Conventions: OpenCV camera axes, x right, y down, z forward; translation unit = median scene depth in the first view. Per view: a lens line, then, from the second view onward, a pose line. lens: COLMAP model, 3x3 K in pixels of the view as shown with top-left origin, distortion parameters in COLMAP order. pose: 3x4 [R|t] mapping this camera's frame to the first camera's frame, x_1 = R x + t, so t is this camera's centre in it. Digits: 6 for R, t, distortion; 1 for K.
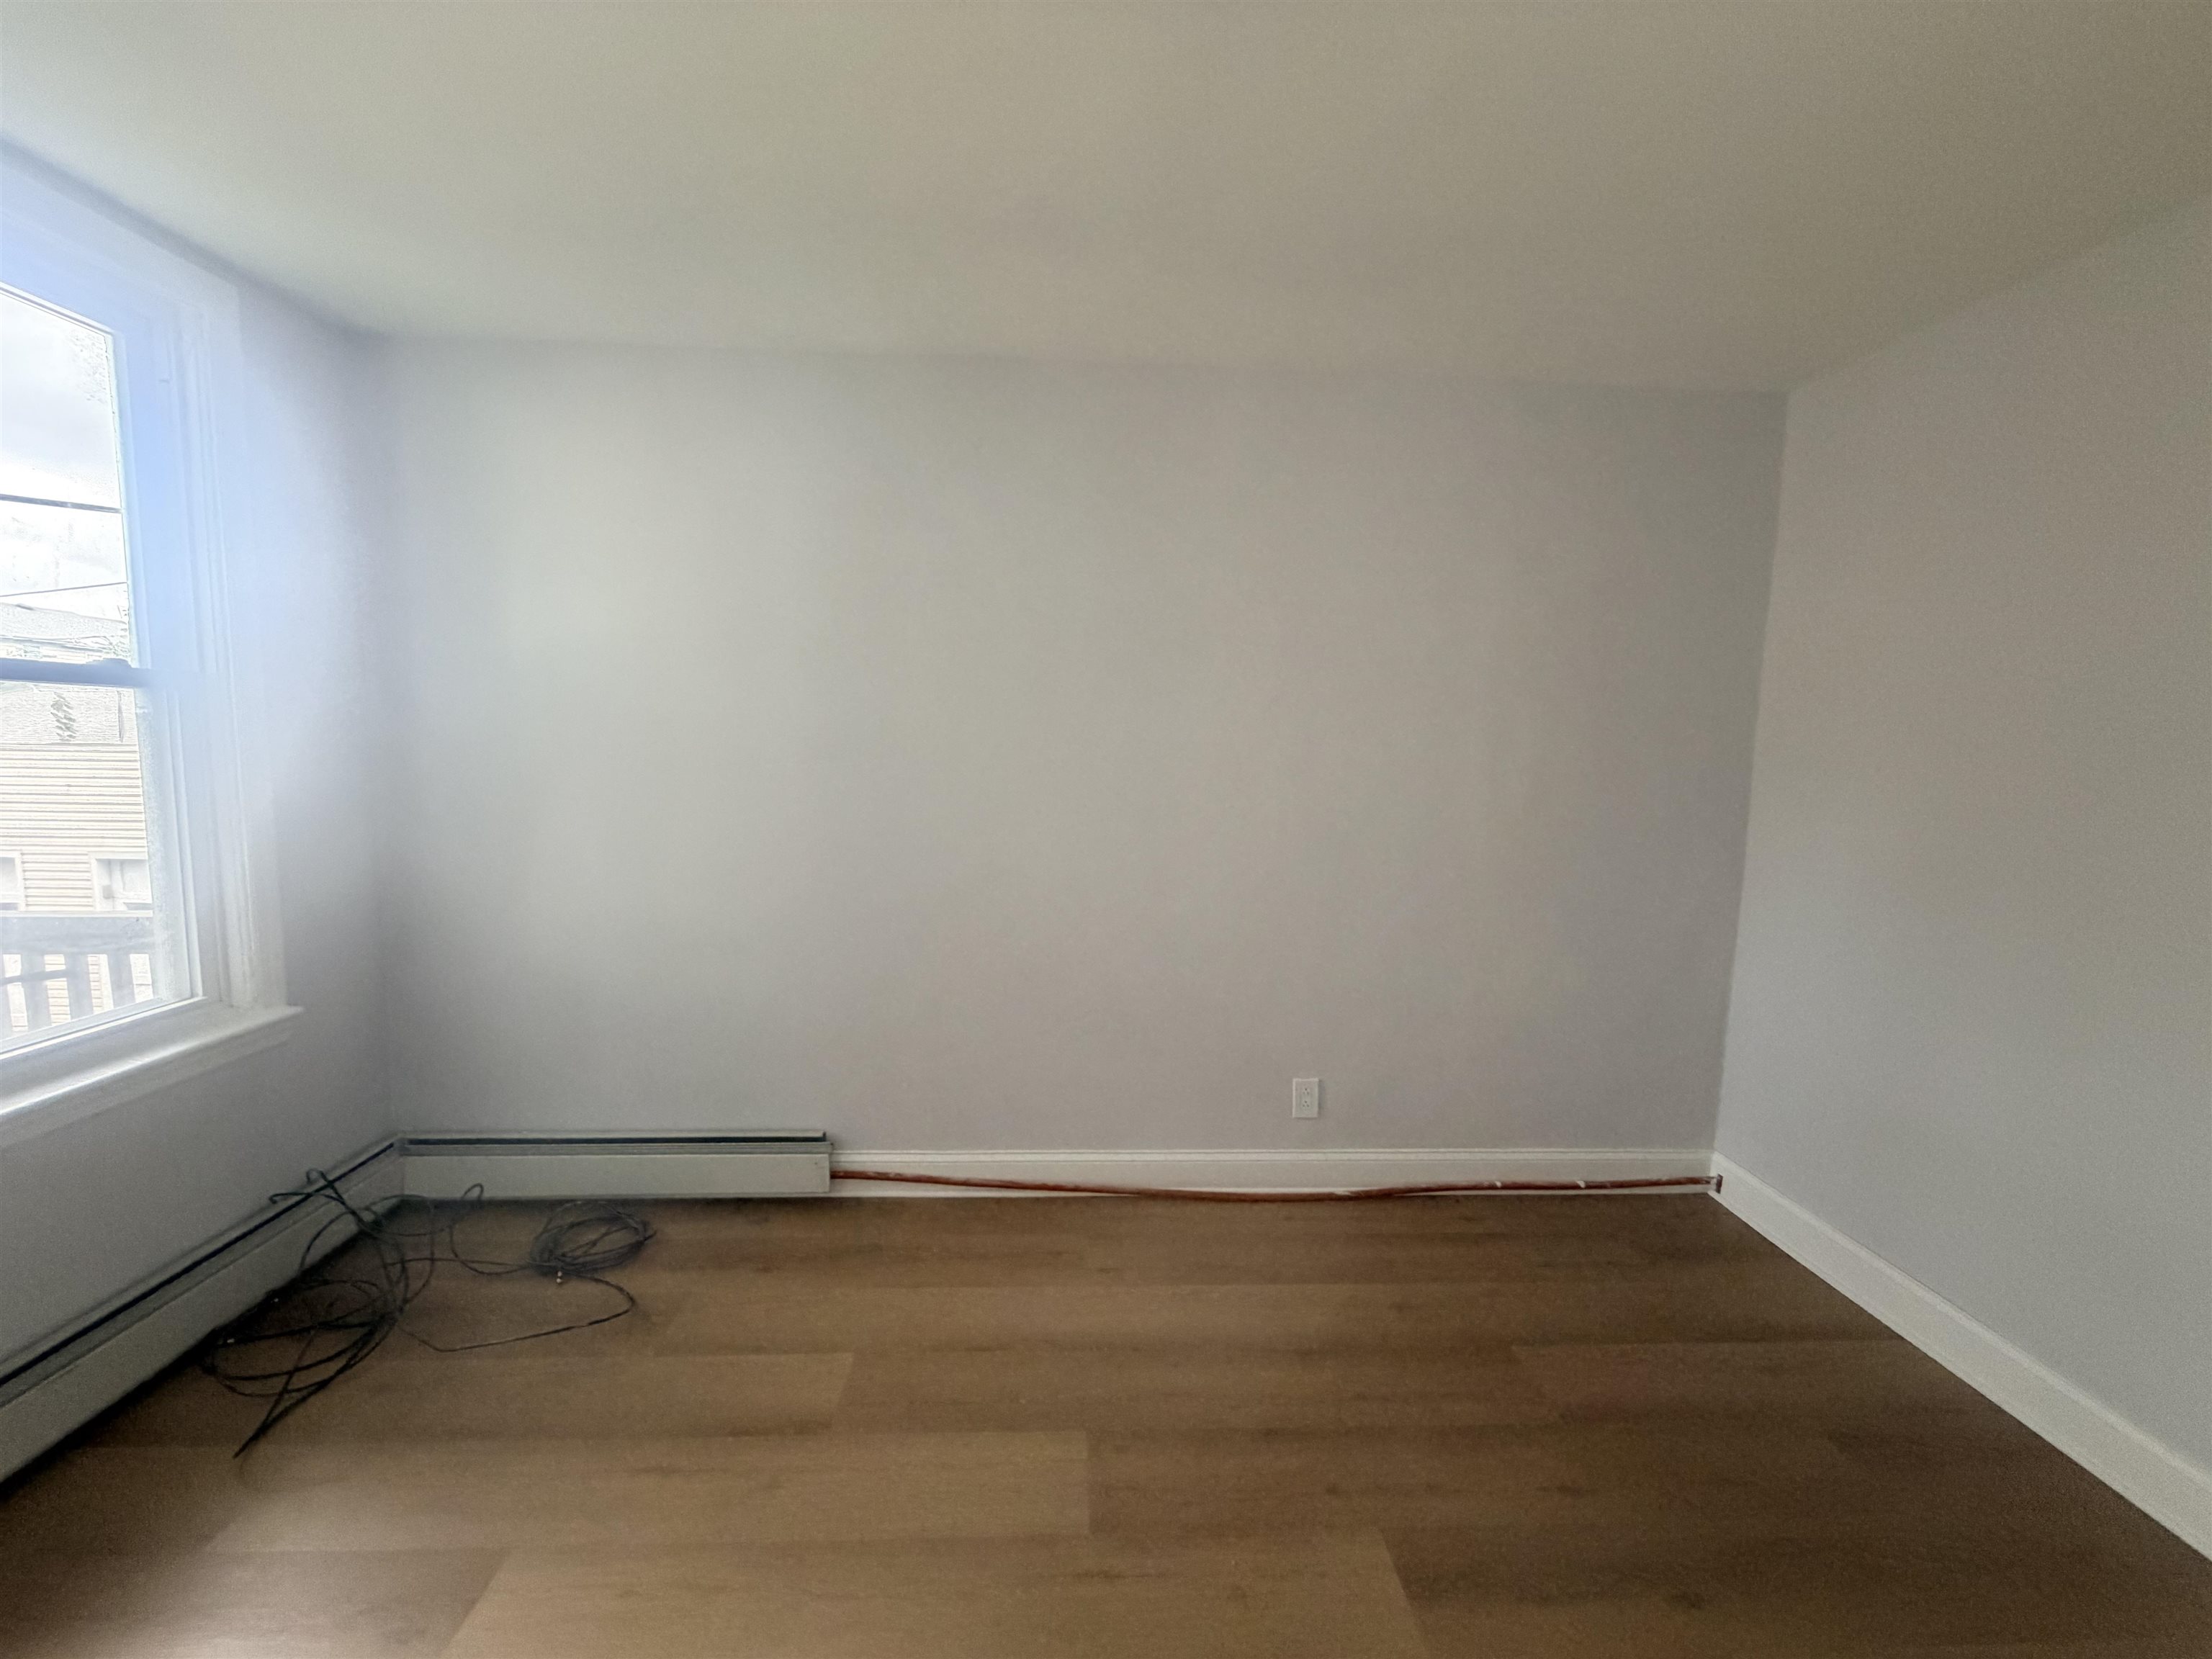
lens RADIAL K [[885.1, 0, 1106.0], [0, 885.1, 829.5], [0, 0, 1]] dist [-0.000784, -0.000029]
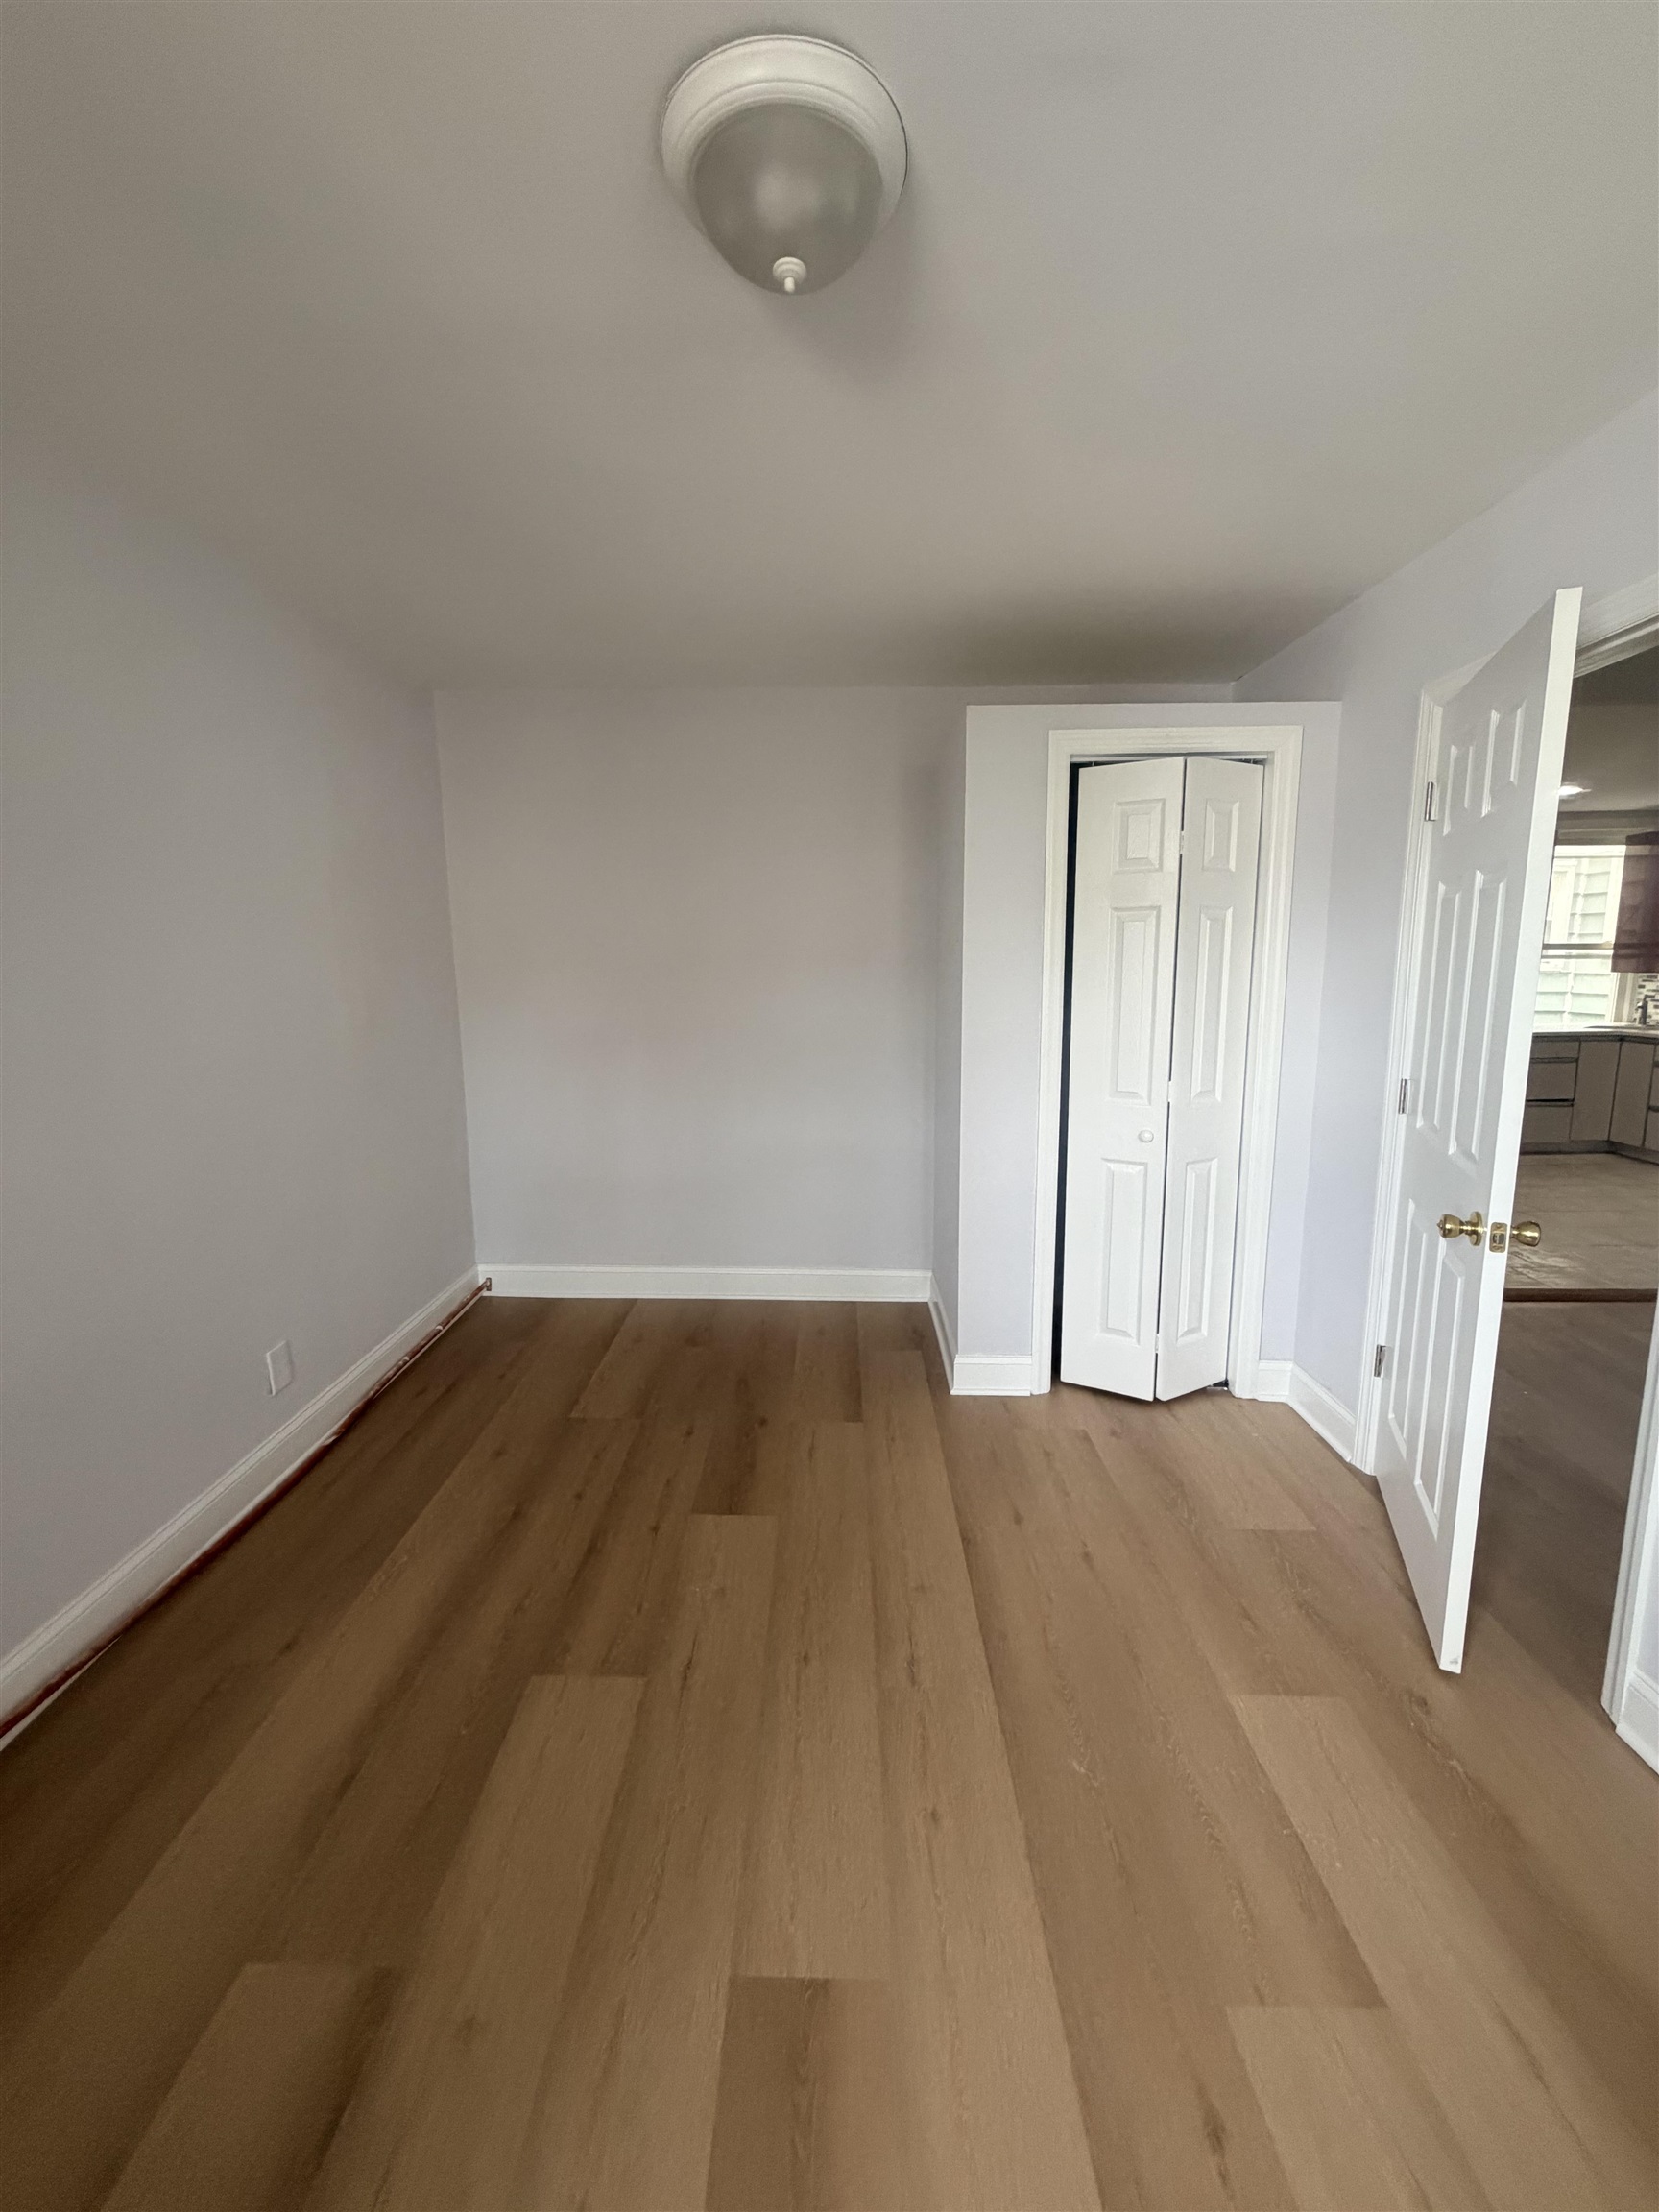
lens RADIAL K [[884.1, 0, 829.5], [0, 884.1, 1106.0], [0, 0, 1]] dist [-0.001127, -0.000151]
pose [[0.056692, -0.181572, 0.981742, -0.664741], [0.111316, 0.978342, 0.174515, -0.053628], [-0.992167, 0.099390, 0.075676, 0.423096]]
